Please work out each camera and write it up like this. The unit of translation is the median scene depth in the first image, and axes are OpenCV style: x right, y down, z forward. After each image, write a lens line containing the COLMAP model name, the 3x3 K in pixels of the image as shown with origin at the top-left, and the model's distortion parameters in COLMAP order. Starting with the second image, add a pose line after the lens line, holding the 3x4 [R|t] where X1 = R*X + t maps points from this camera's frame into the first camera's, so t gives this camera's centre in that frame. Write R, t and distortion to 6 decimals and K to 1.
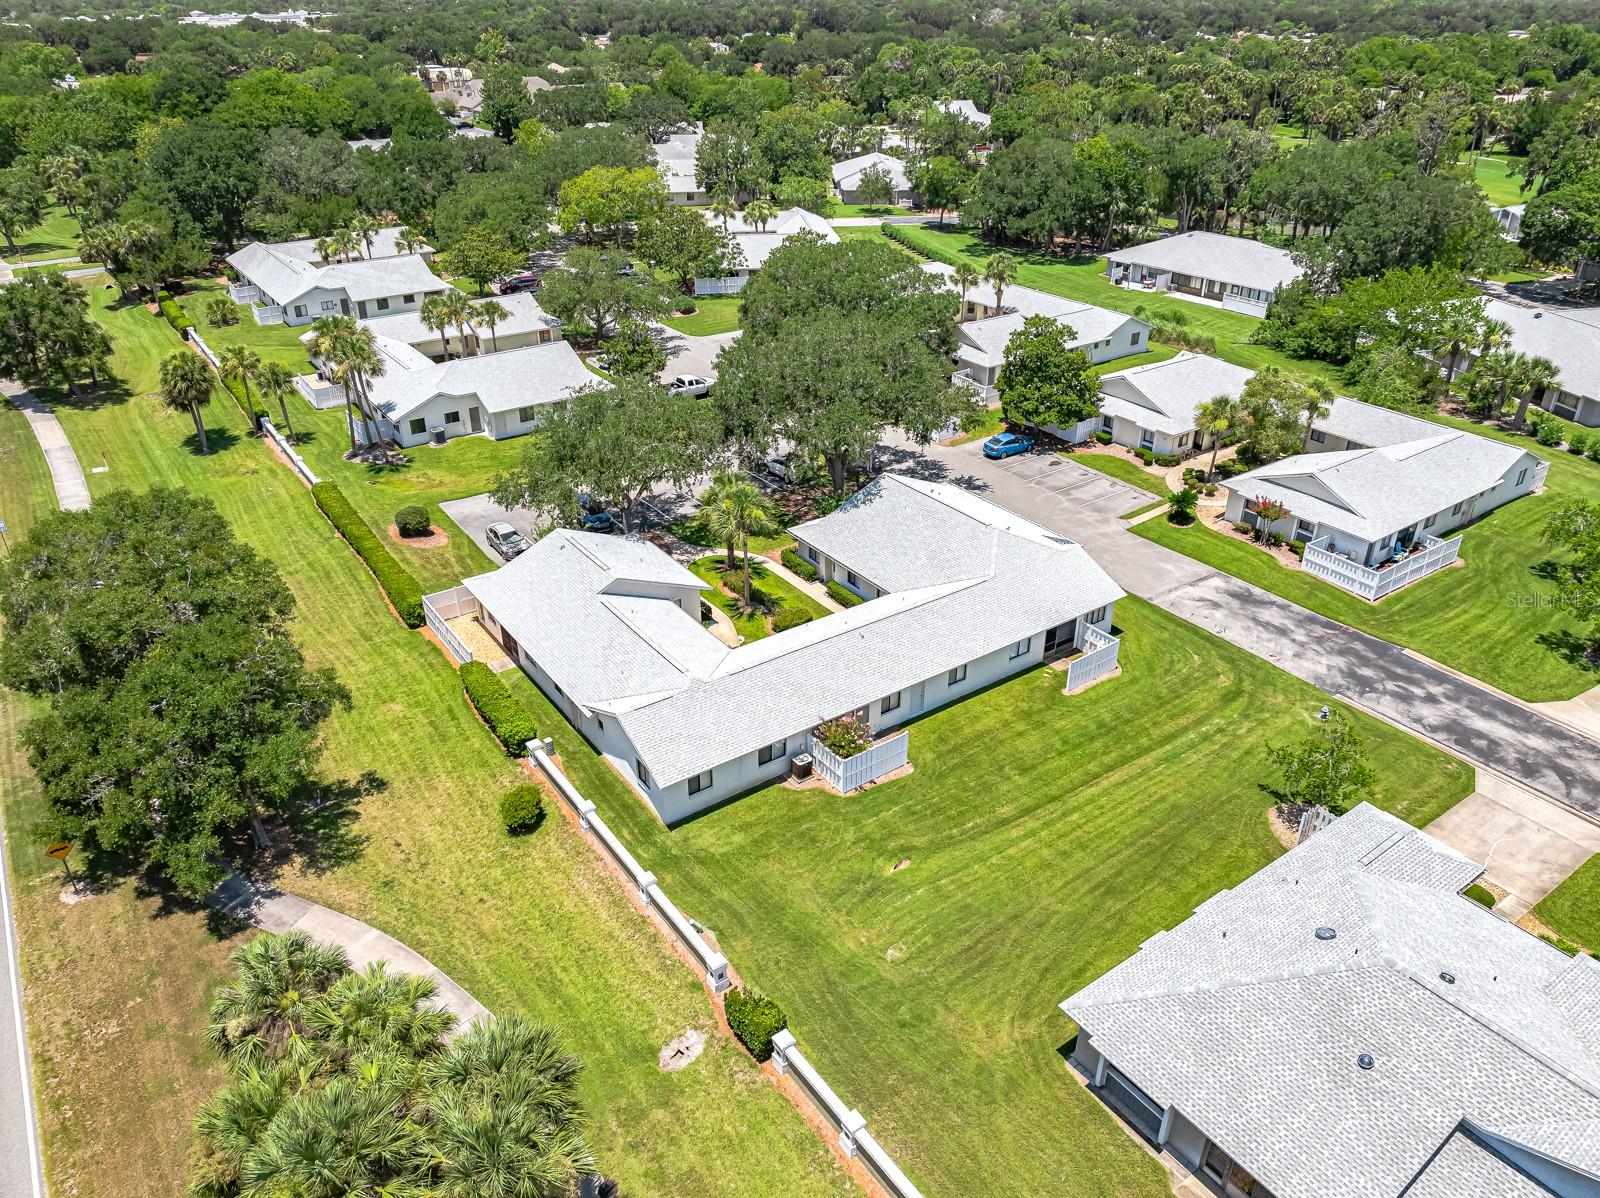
lens RADIAL K [[1125.6, 0, 815.6], [0, 1125.6, 599.4], [0, 0, 1]] dist [-0.023256, 0.003055]
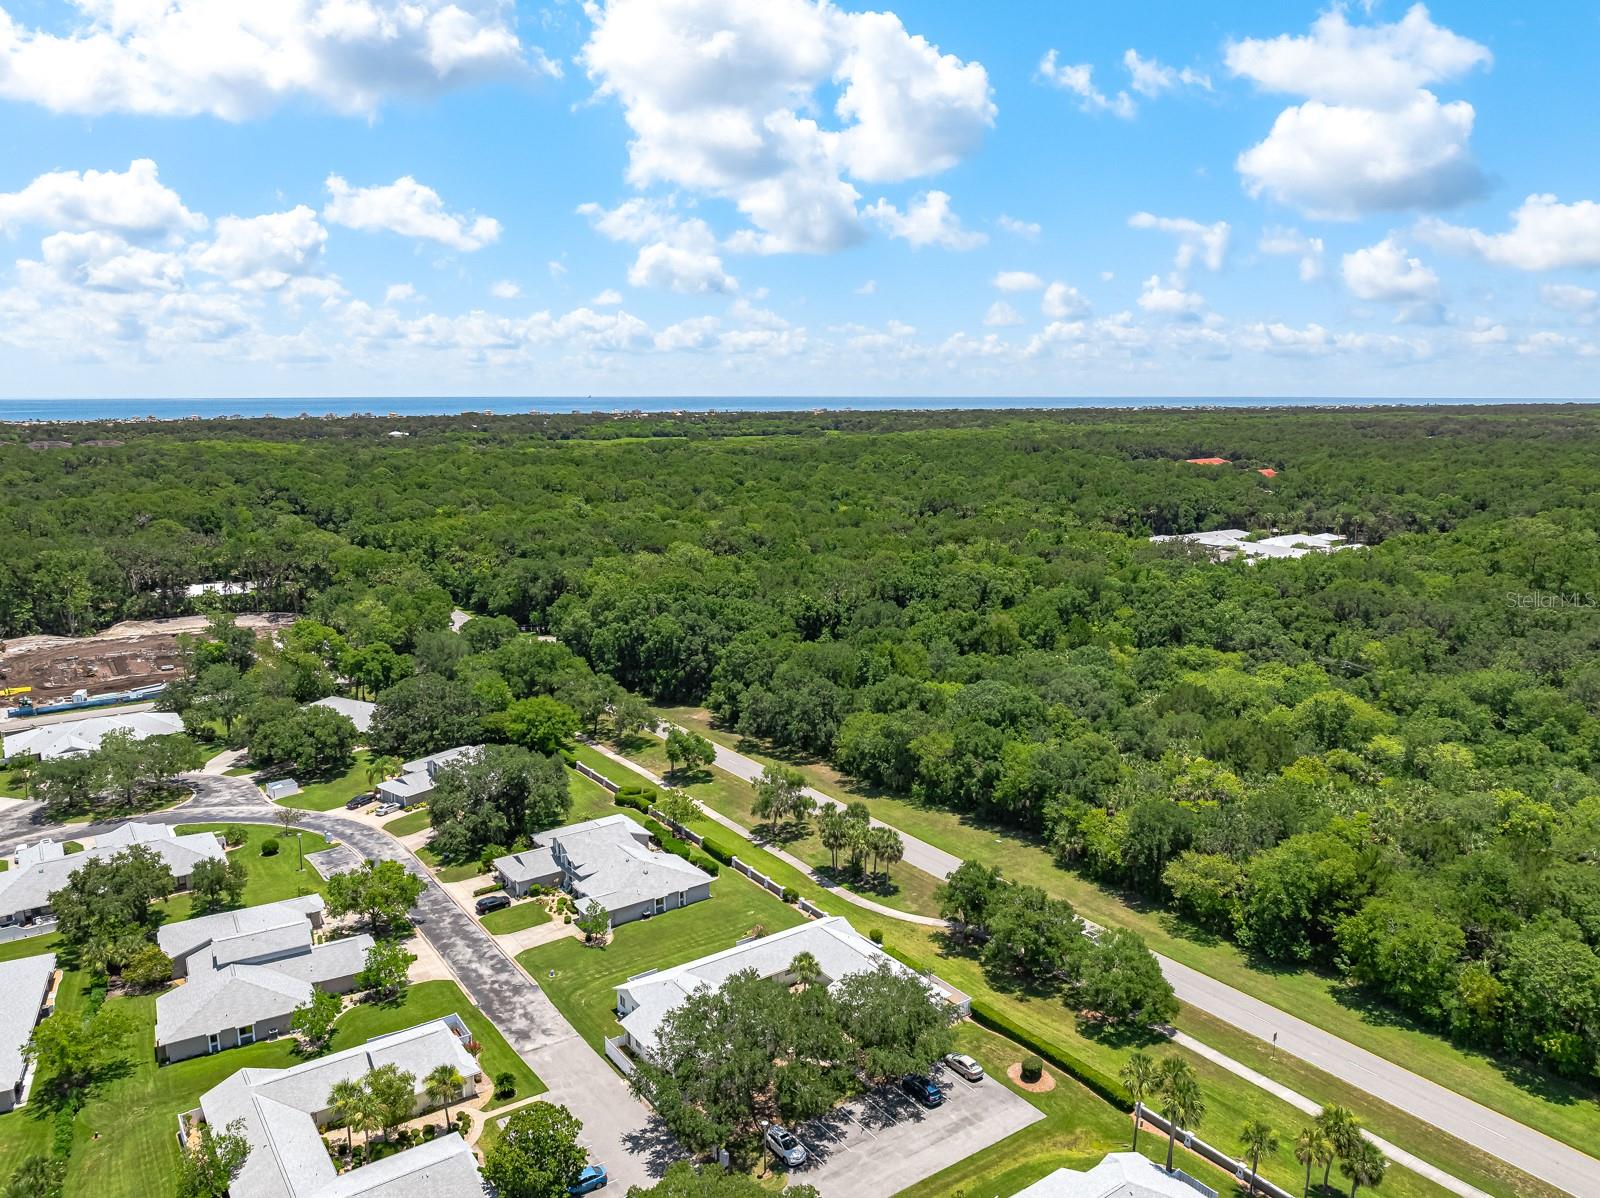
lens RADIAL K [[1133.4, 0, 800.0], [0, 1133.4, 599.0], [0, 0, 1]] dist [-0.031590, 0.007665]
pose [[-0.999994, -0.000223, 0.003518, -0.046053], [0.002037, 0.777928, 0.628350, -1.328221], [-0.002877, 0.628353, -0.777923, 1.570681]]
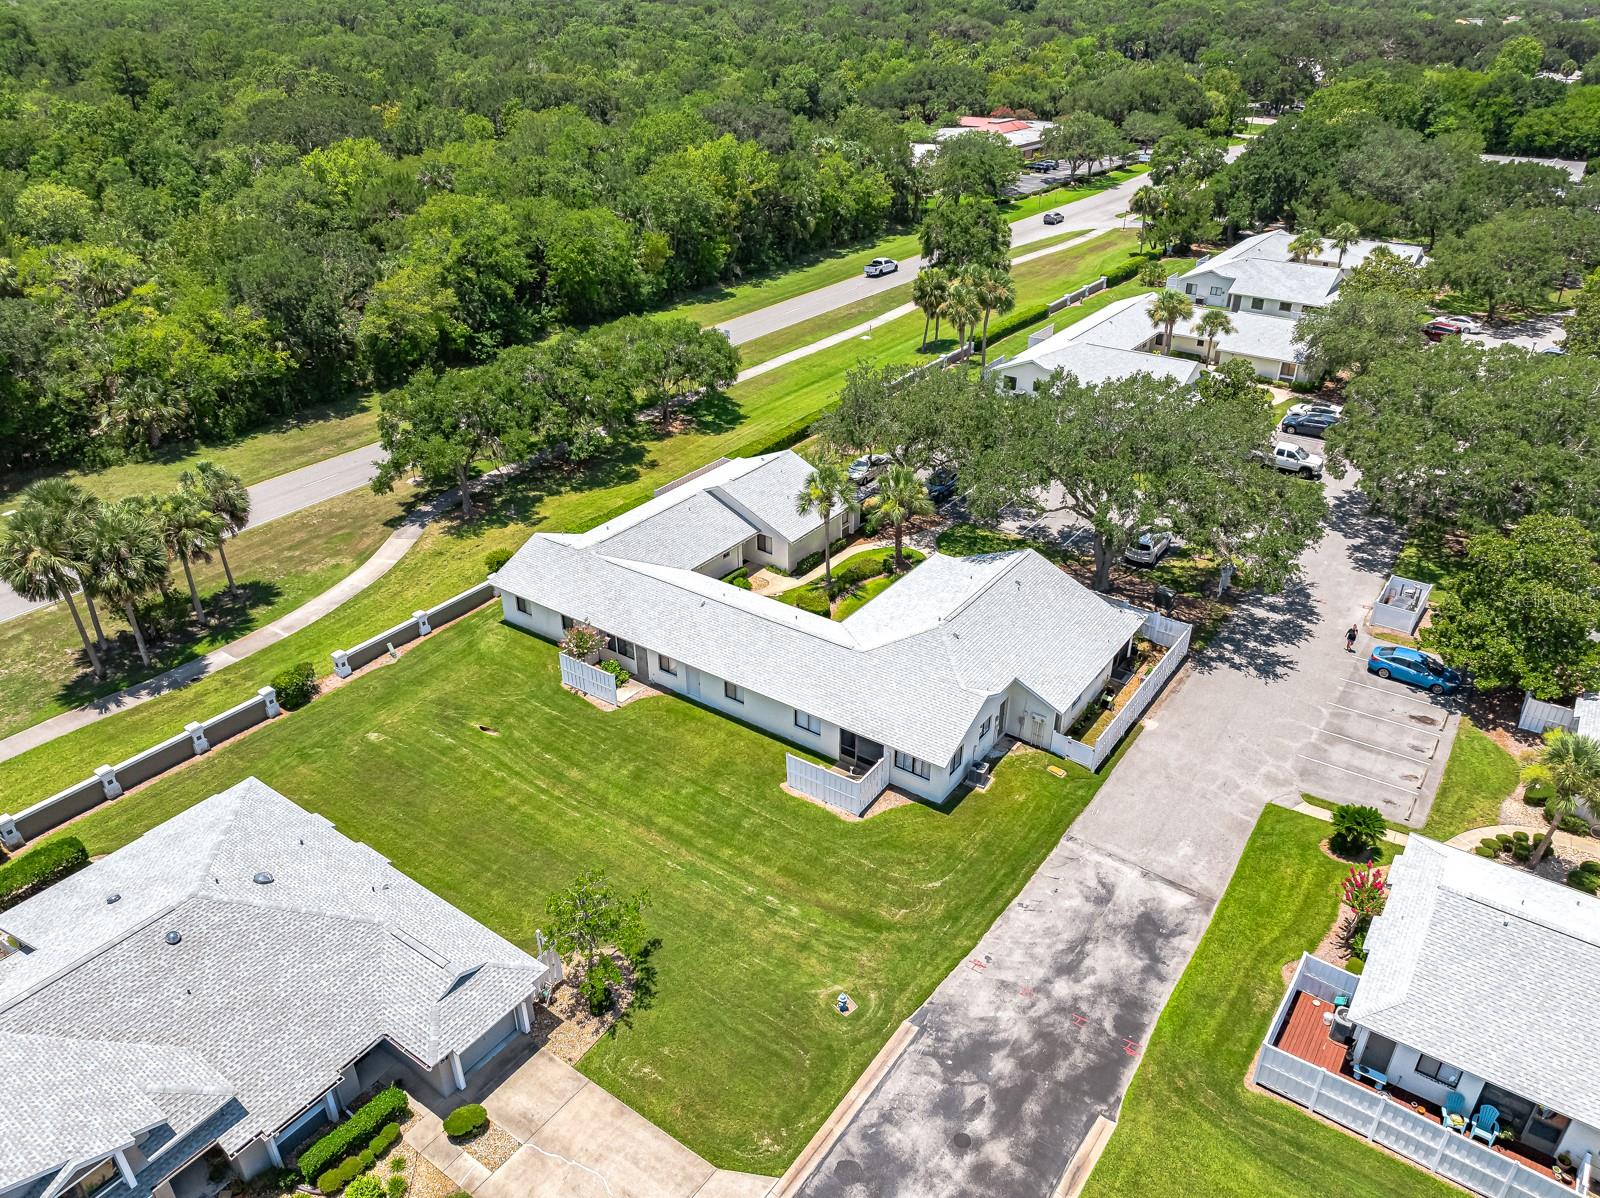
lens RADIAL K [[1126.2, 0, 803.2], [0, 1126.2, 593.9], [0, 0, 1]] dist [-0.025098, 0.003093]
pose [[0.326316, 0.453364, -0.829445, 0.622518], [-0.454058, 0.844792, 0.283120, -0.210124], [0.829065, 0.284229, 0.481523, 0.375483]]
